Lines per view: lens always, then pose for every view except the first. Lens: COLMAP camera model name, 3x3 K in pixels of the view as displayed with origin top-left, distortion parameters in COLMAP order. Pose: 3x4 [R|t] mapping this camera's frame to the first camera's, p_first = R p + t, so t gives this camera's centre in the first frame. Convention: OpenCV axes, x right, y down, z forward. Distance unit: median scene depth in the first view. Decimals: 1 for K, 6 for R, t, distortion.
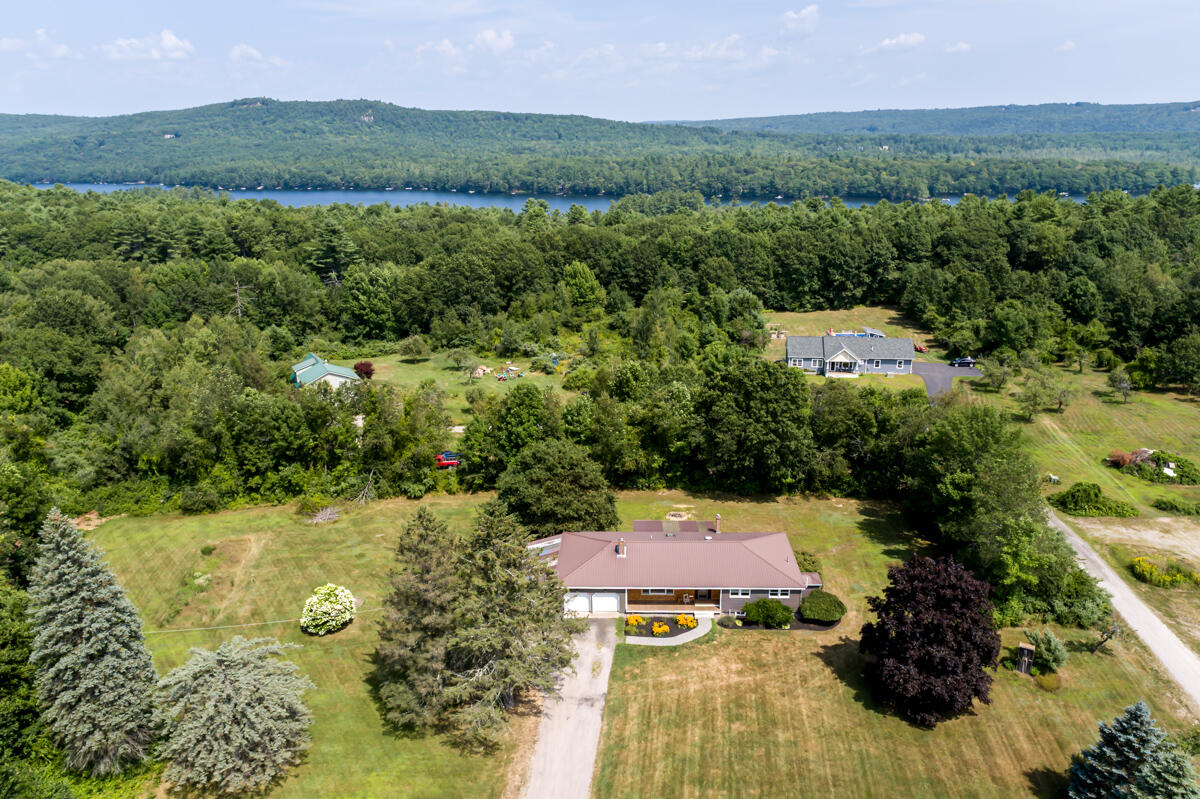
lens RADIAL K [[817.0, 0, 600.0], [0, 817.0, 400.1], [0, 0, 1]] dist [-0.003286, 0.002524]
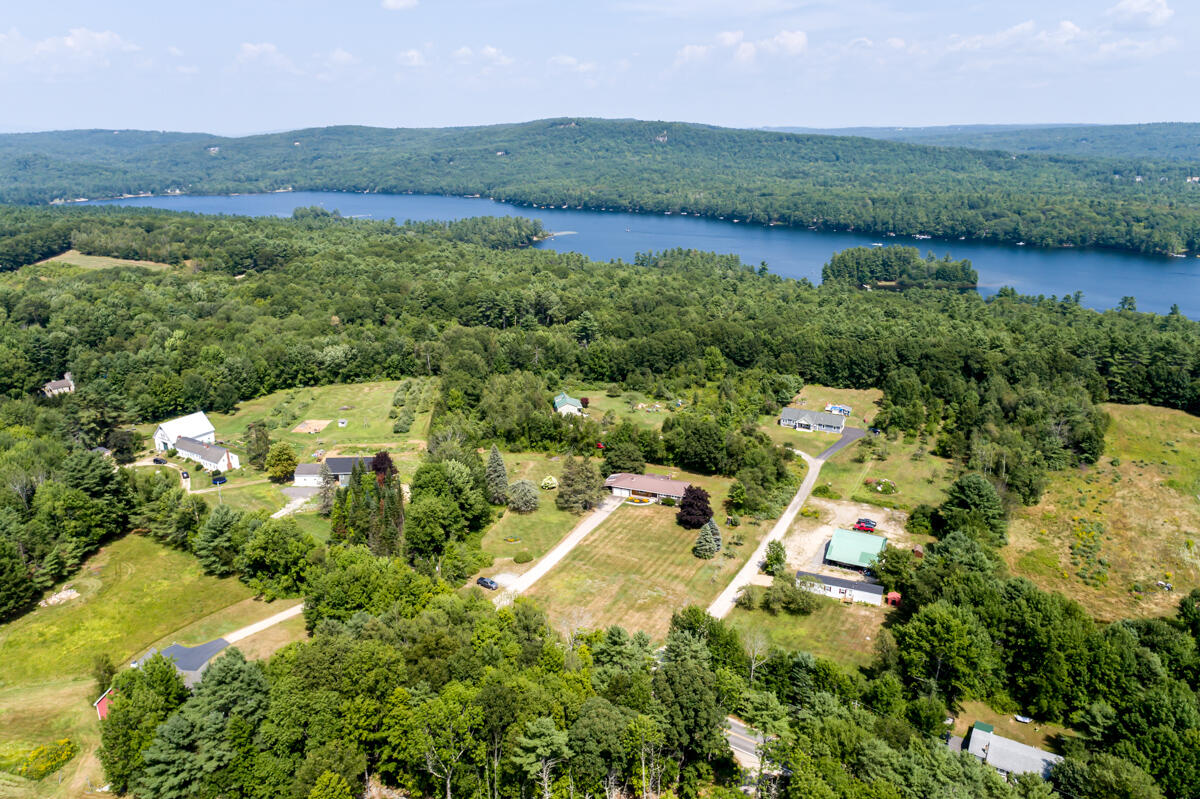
lens RADIAL K [[817.0, 0, 604.1], [0, 817.0, 402.6], [0, 0, 1]] dist [-0.003286, 0.002524]
pose [[0.941929, 0.111174, -0.316876, 0.369776], [-0.108375, 0.993757, 0.026505, -0.078151], [0.317845, 0.009375, 0.948096, -0.865660]]
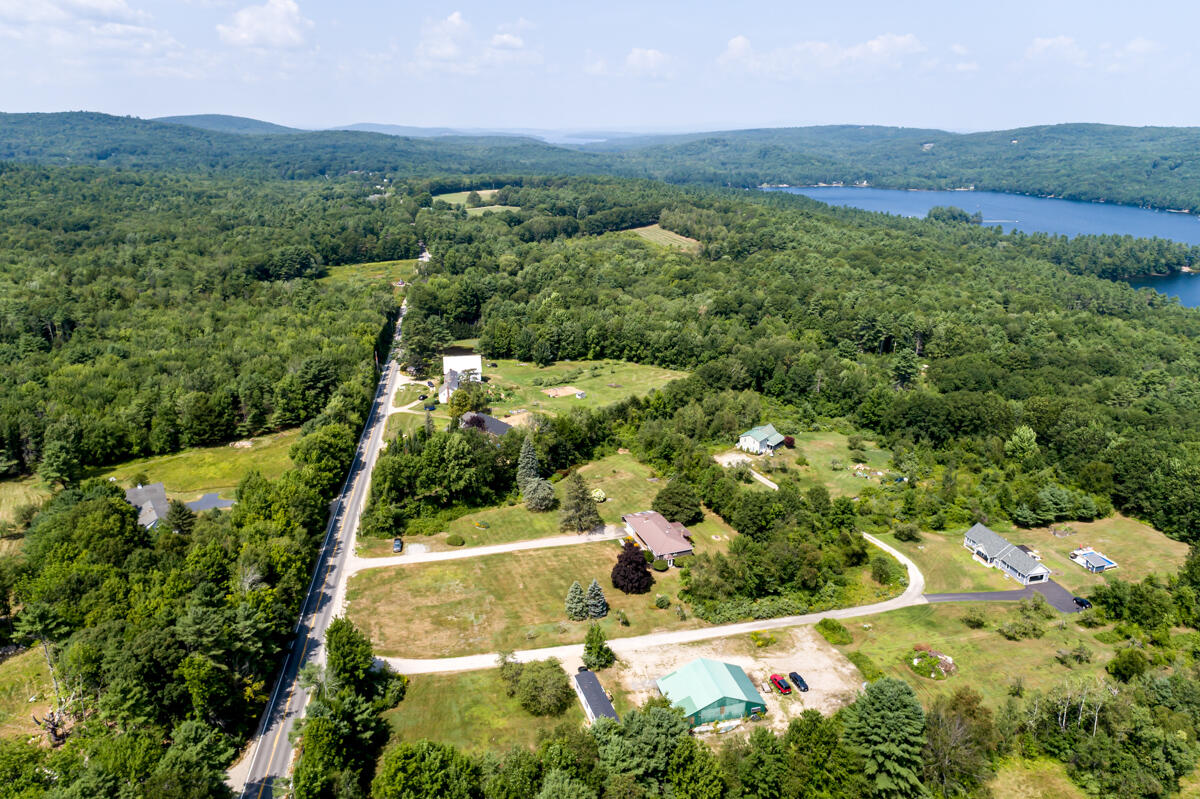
lens RADIAL K [[817.0, 0, 601.6], [0, 817.0, 396.2], [0, 0, 1]] dist [-0.003286, 0.002524]
pose [[0.377433, 0.302743, -0.875152, 0.965036], [-0.297702, 0.934552, 0.194900, -0.304358], [0.876880, 0.186973, 0.442858, -0.218869]]
